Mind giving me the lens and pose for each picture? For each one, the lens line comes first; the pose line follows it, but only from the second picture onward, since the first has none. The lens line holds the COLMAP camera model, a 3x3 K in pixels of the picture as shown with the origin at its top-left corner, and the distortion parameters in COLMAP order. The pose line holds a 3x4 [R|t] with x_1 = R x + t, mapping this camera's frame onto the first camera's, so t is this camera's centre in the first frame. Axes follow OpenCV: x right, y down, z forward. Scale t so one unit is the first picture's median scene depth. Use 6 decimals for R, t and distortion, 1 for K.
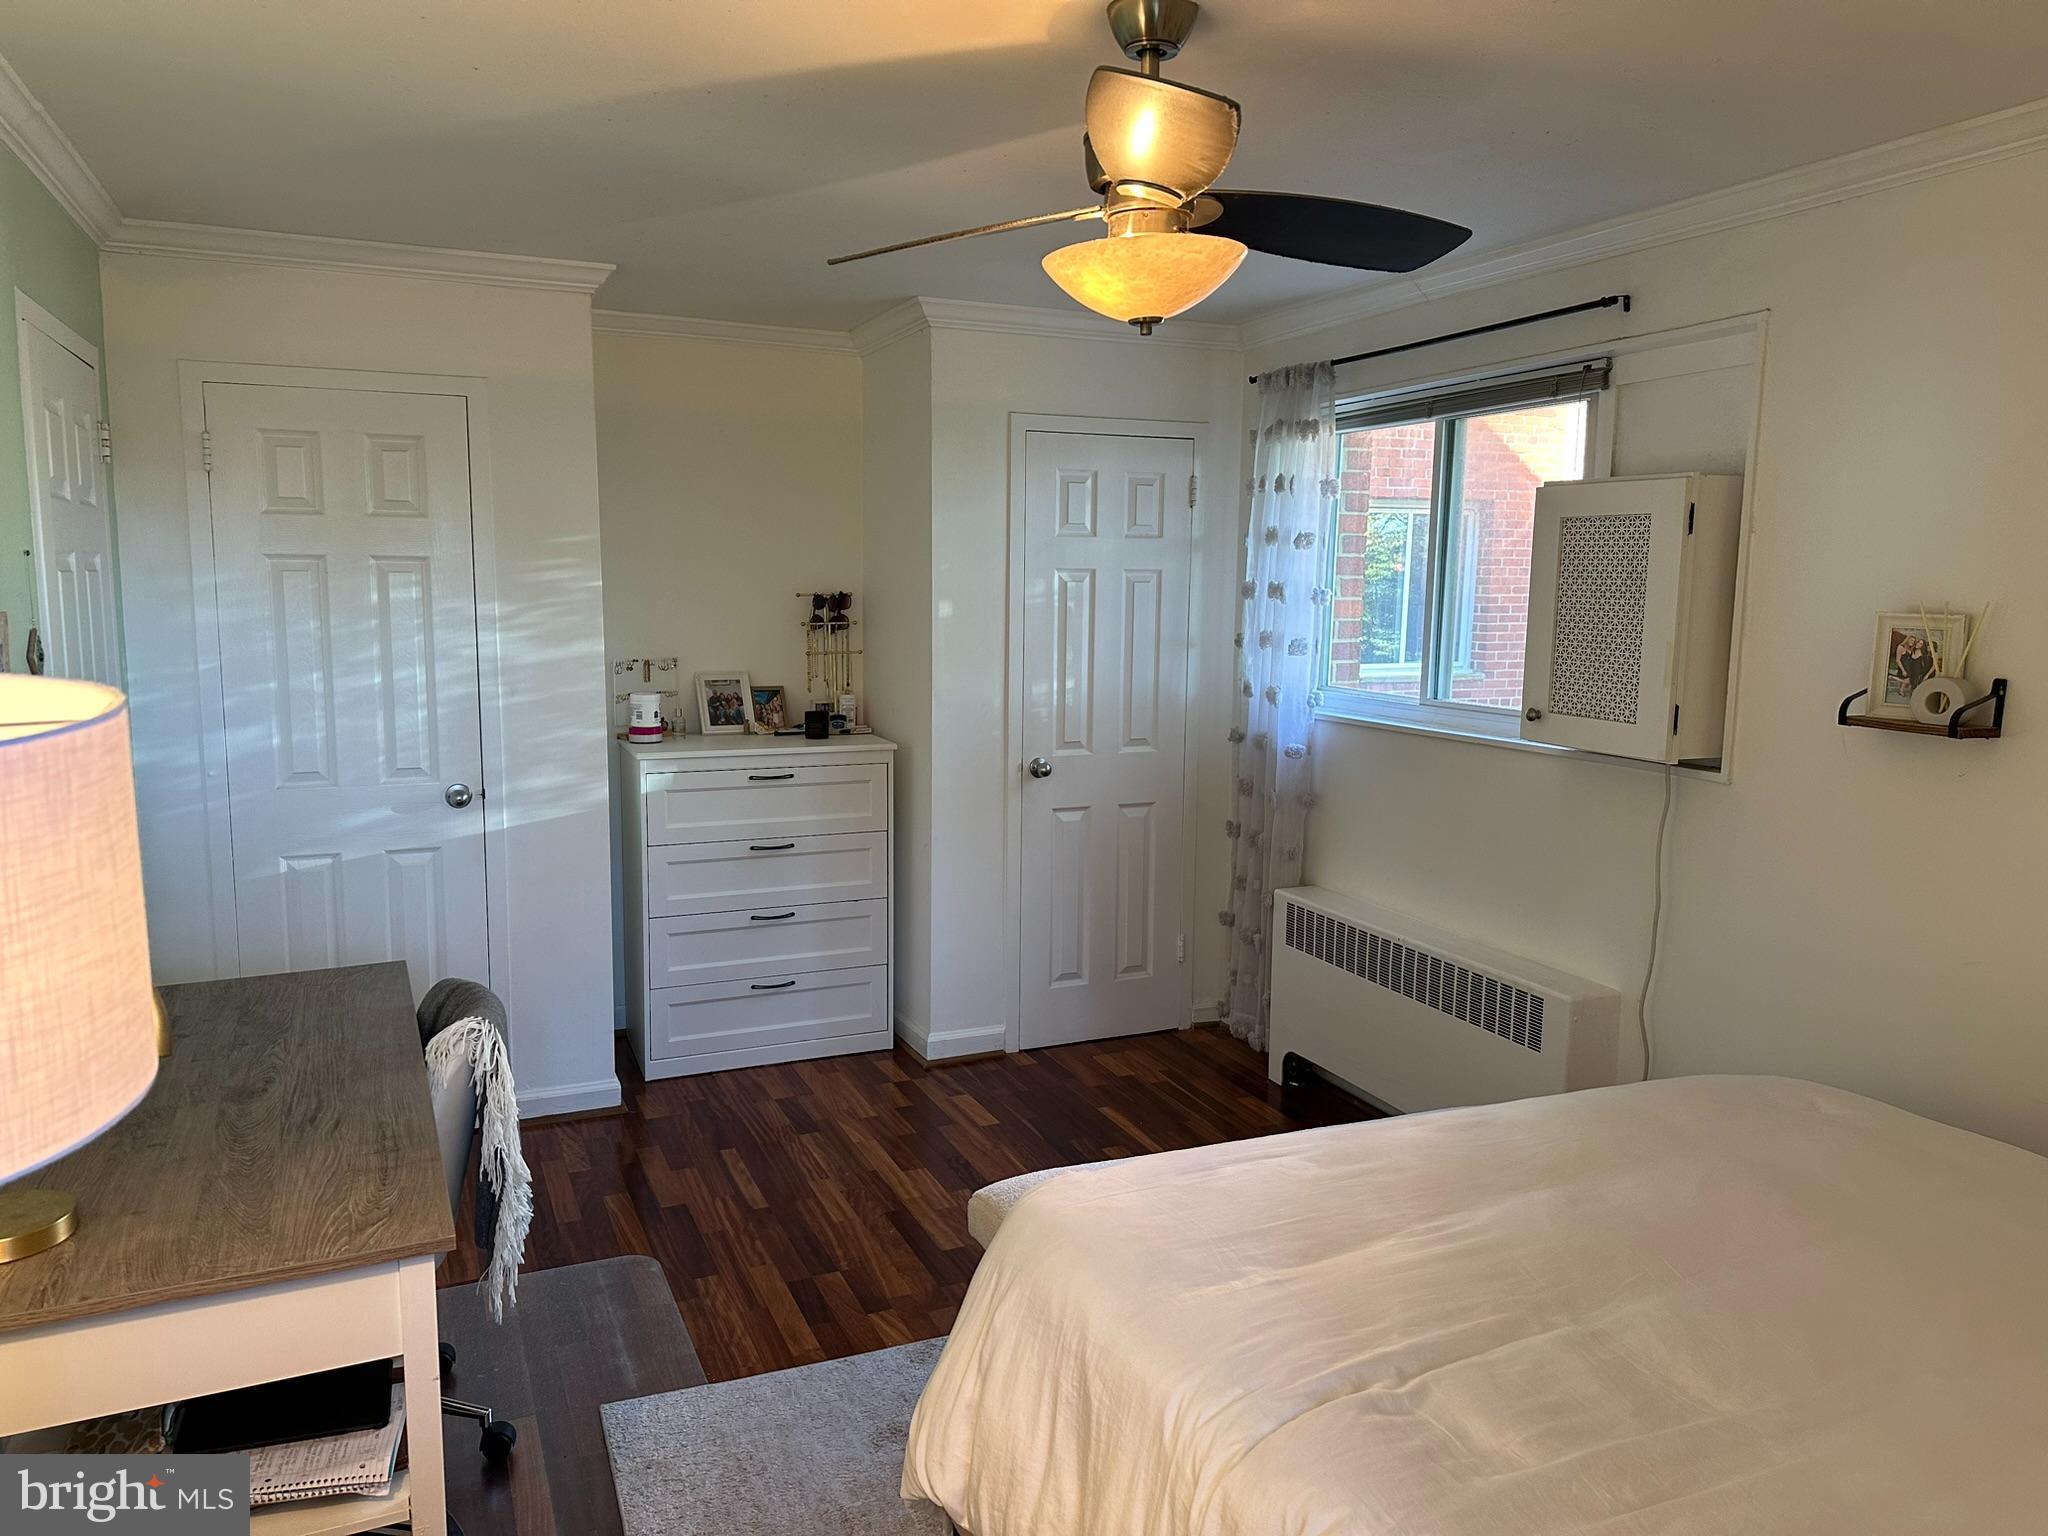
lens RADIAL K [[1414.5, 0, 1021.1], [0, 1414.5, 756.0], [0, 0, 1]] dist [0.148887, -0.203276]
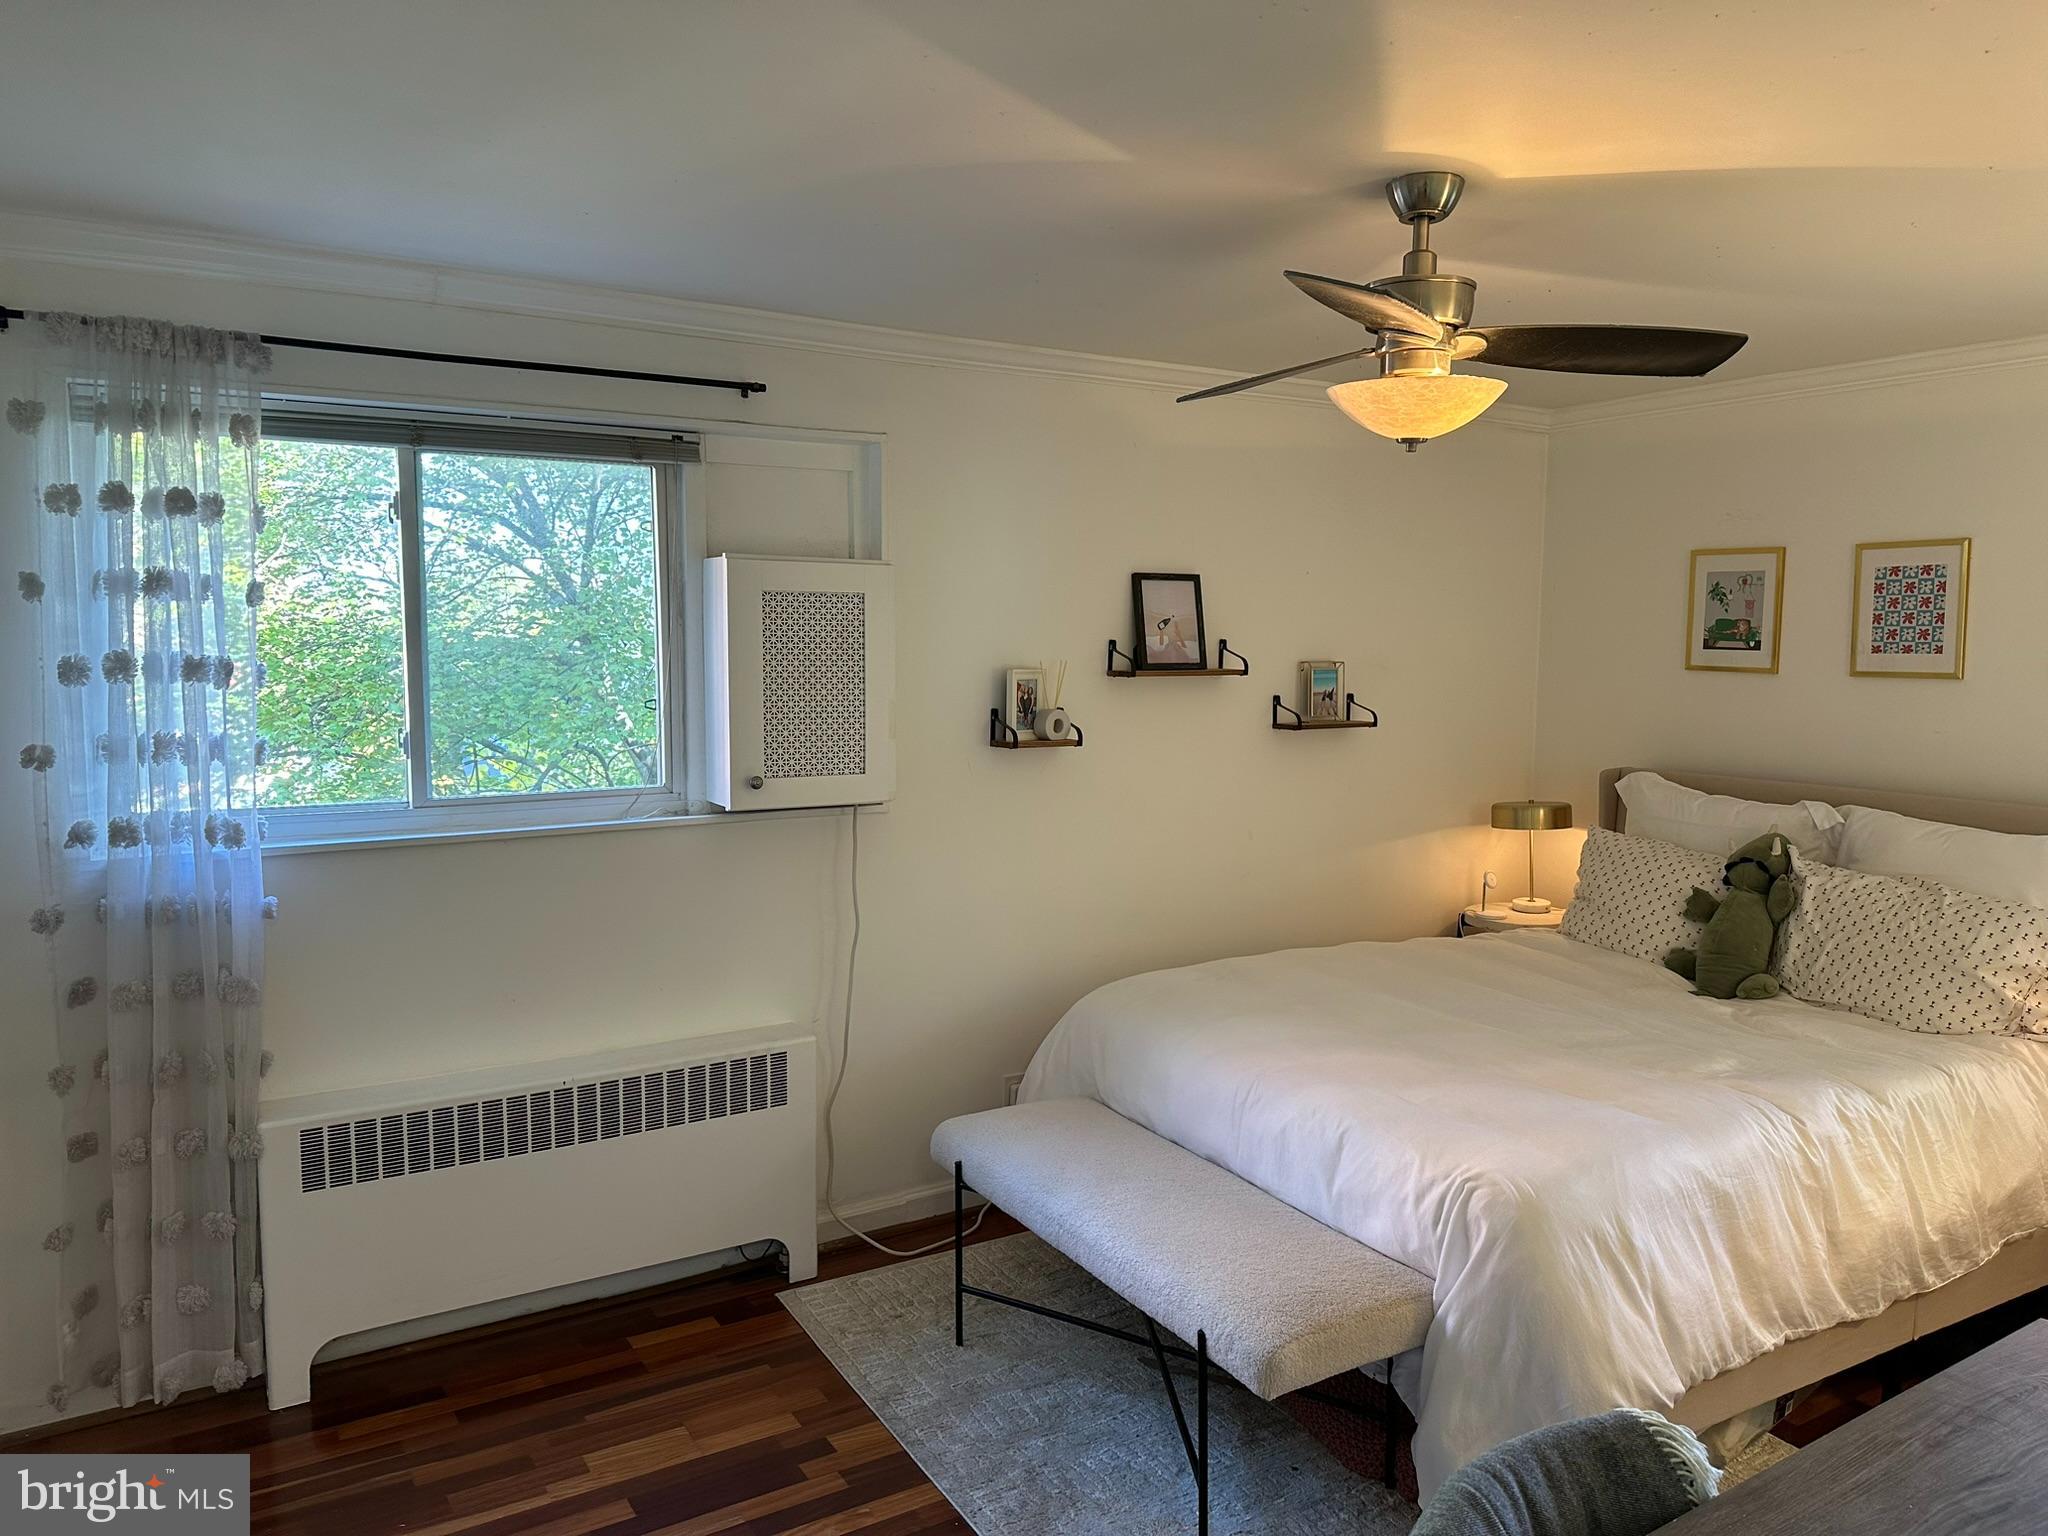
lens RADIAL K [[1448.0, 0, 1039.3], [0, 1448.0, 759.6], [0, 0, 1]] dist [0.112450, -0.177281]
pose [[-0.148279, -0.094585, 0.984412, -0.560192], [0.120883, 0.986218, 0.112967, -0.111528], [-0.981530, 0.135749, -0.134802, 0.769952]]
